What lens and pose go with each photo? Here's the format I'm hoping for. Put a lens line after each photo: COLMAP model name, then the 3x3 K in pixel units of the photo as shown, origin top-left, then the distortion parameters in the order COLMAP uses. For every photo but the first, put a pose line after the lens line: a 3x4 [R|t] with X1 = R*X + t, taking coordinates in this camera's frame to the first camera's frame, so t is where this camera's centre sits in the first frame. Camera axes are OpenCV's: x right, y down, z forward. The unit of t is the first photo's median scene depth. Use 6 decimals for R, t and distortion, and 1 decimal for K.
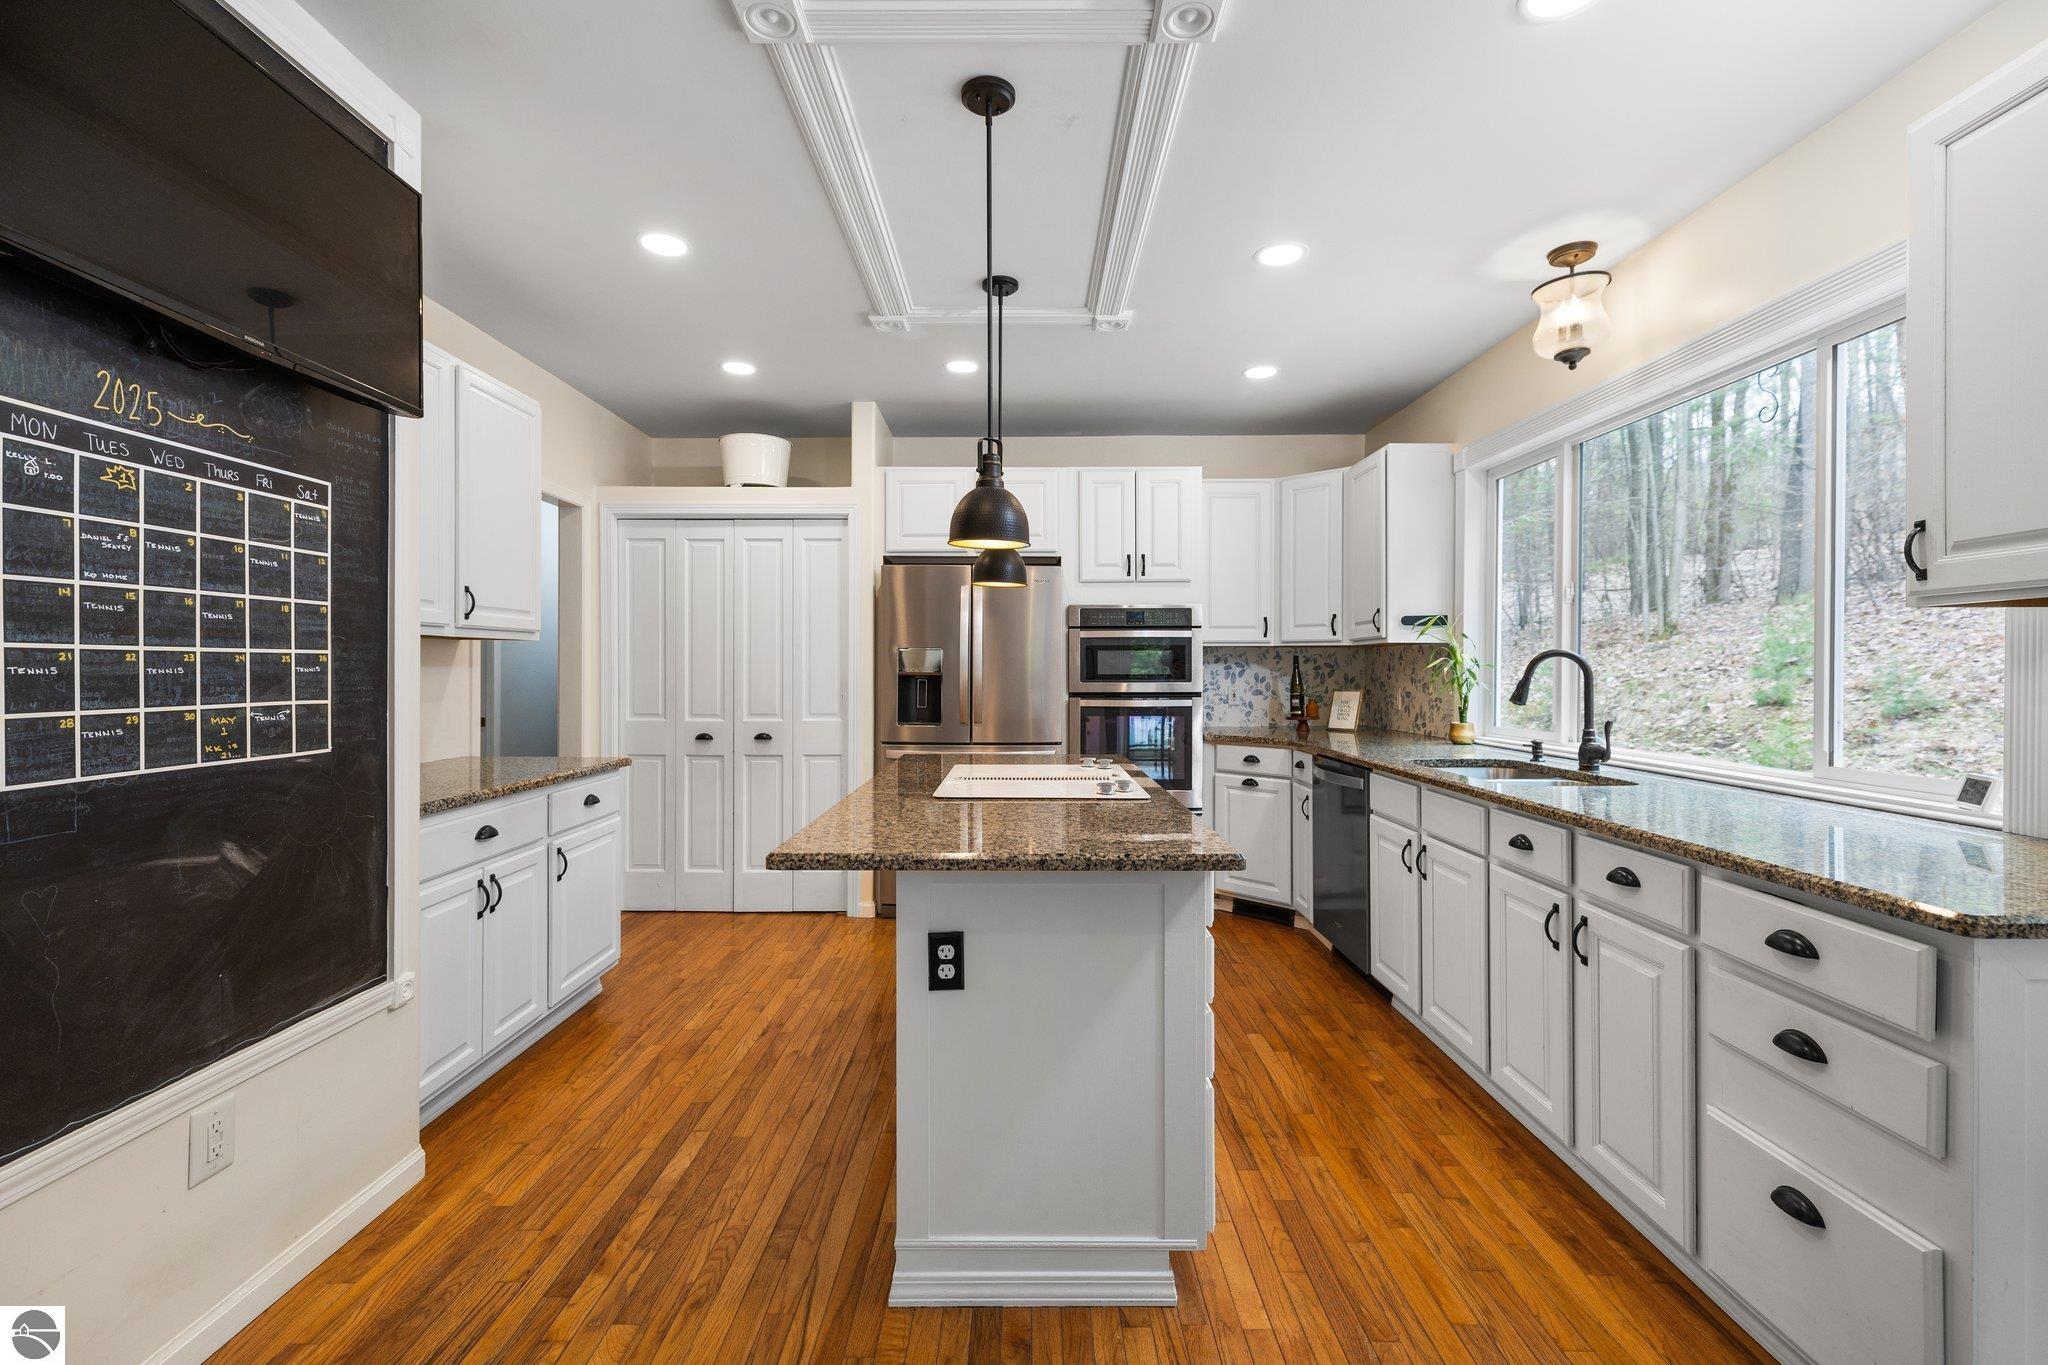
lens RADIAL K [[875.0, 0, 1024.9], [0, 875.0, 668.2], [0, 0, 1]] dist [0.002755, 0.000453]
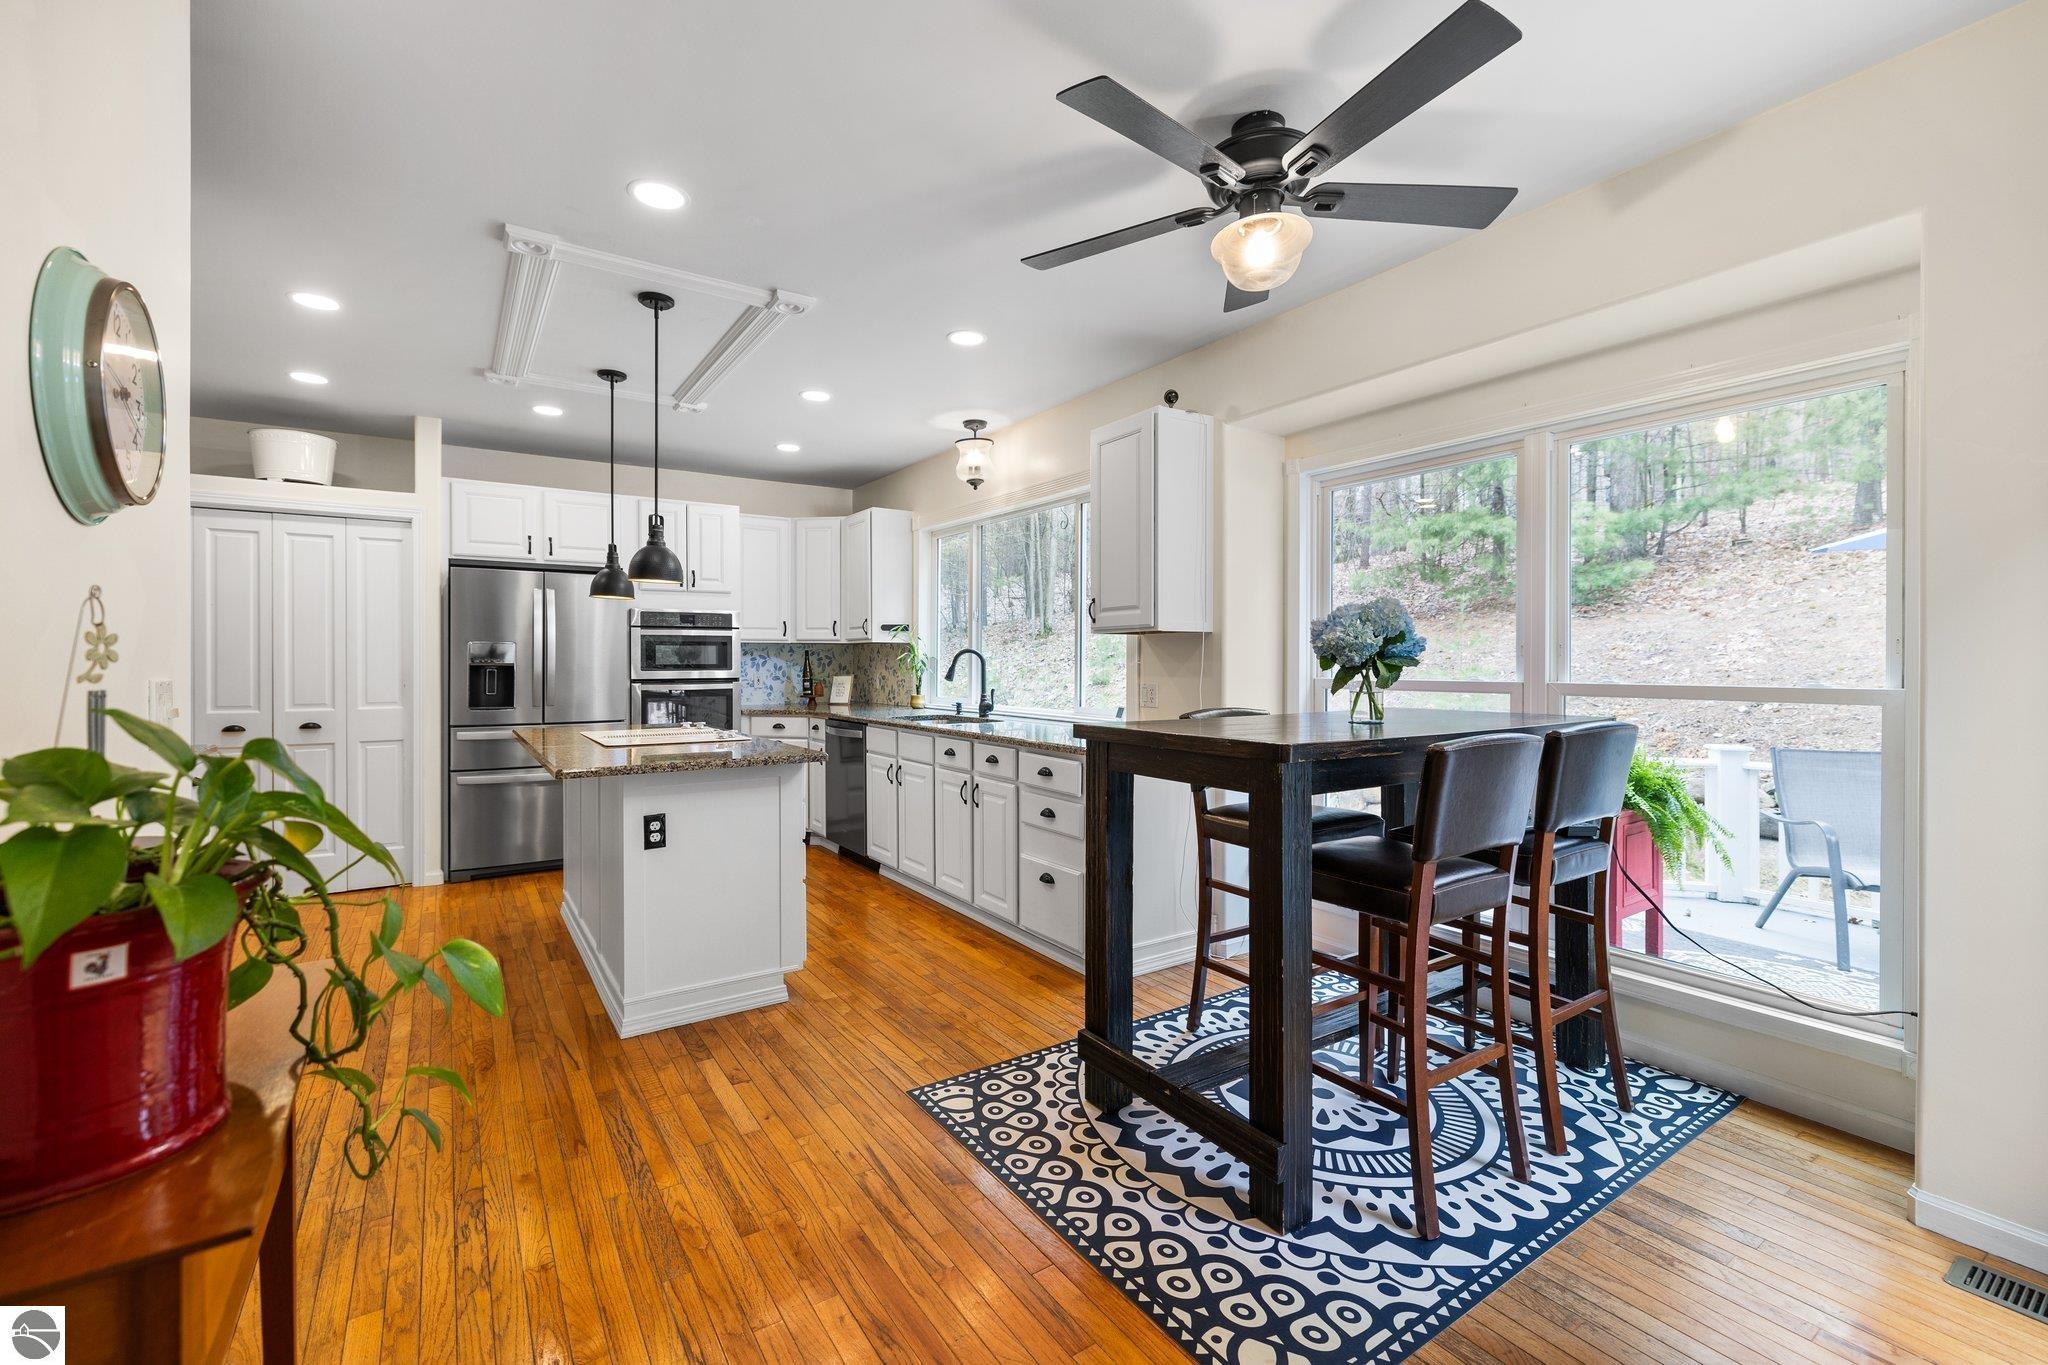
lens RADIAL K [[864.9, 0, 1012.8], [0, 864.9, 667.2], [0, 0, 1]] dist [0.003216, 0.000635]
pose [[0.834509, -0.005440, 0.550967, -0.201075], [0.000350, 0.999956, 0.009343, -0.000577], [-0.550994, -0.007604, 0.834475, -0.365099]]
